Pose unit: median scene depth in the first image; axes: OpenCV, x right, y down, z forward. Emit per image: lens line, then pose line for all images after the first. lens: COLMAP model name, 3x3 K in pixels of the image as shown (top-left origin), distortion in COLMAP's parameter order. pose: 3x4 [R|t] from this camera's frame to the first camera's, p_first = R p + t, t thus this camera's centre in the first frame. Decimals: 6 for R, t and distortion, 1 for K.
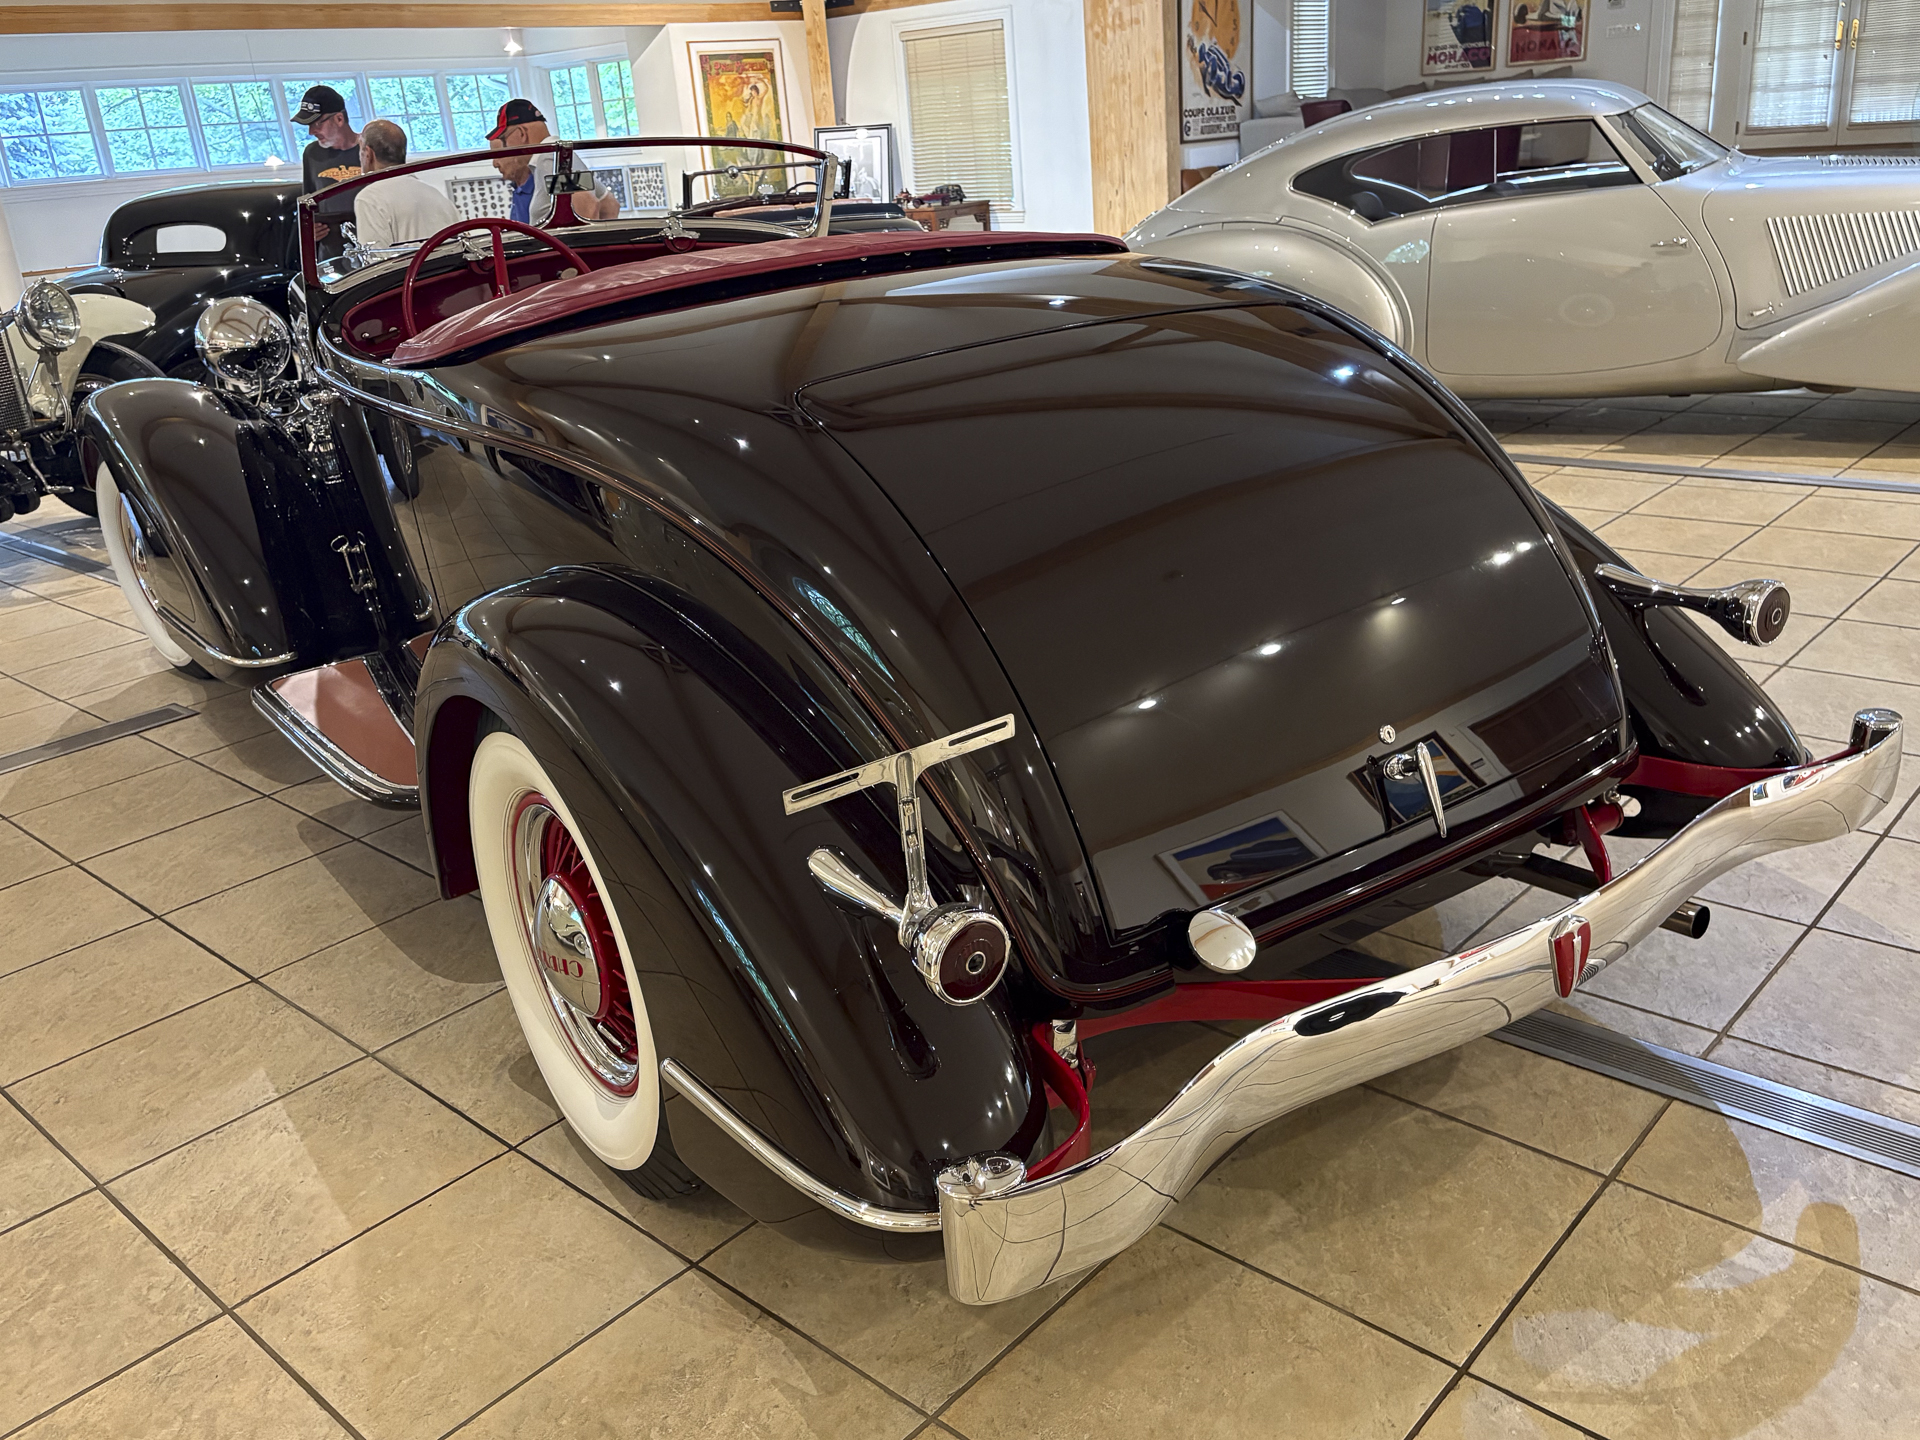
lens RADIAL K [[1575.9, 0, 959.8], [0, 1575.9, 721.7], [0, 0, 1]] dist [-0.002254, 0.001548]
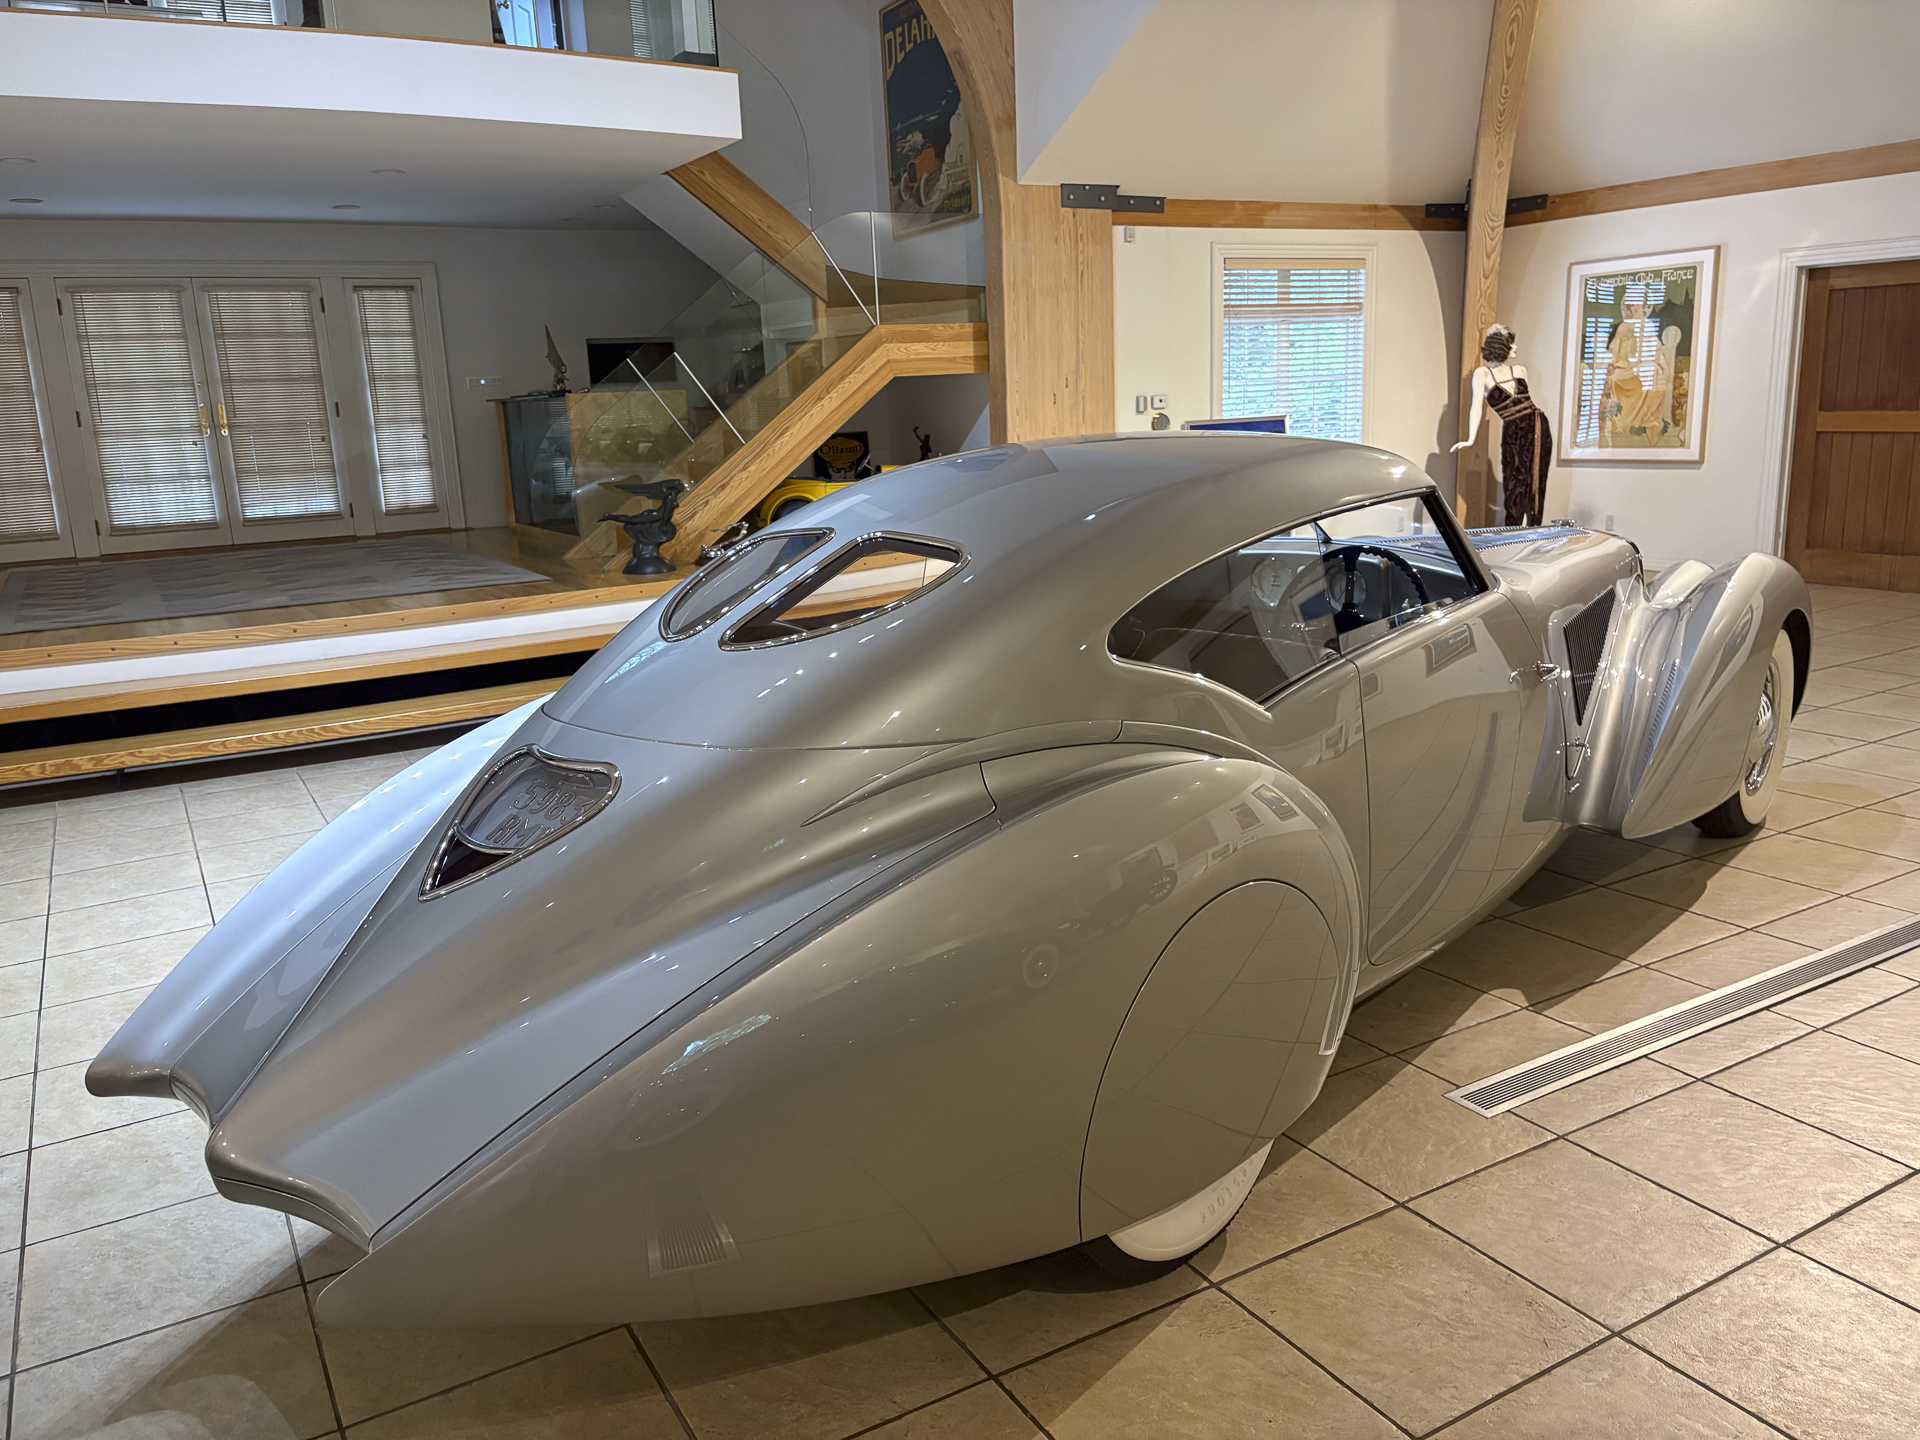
lens RADIAL K [[1451.9, 0, 959.1], [0, 1451.9, 723.0], [0, 0, 1]] dist [-0.001404, -0.001396]
pose [[0.302145, -0.149575, 0.941454, -0.069914], [0.359451, 0.932587, 0.032806, -0.164888], [-0.882895, 0.328494, 0.335541, 0.434254]]
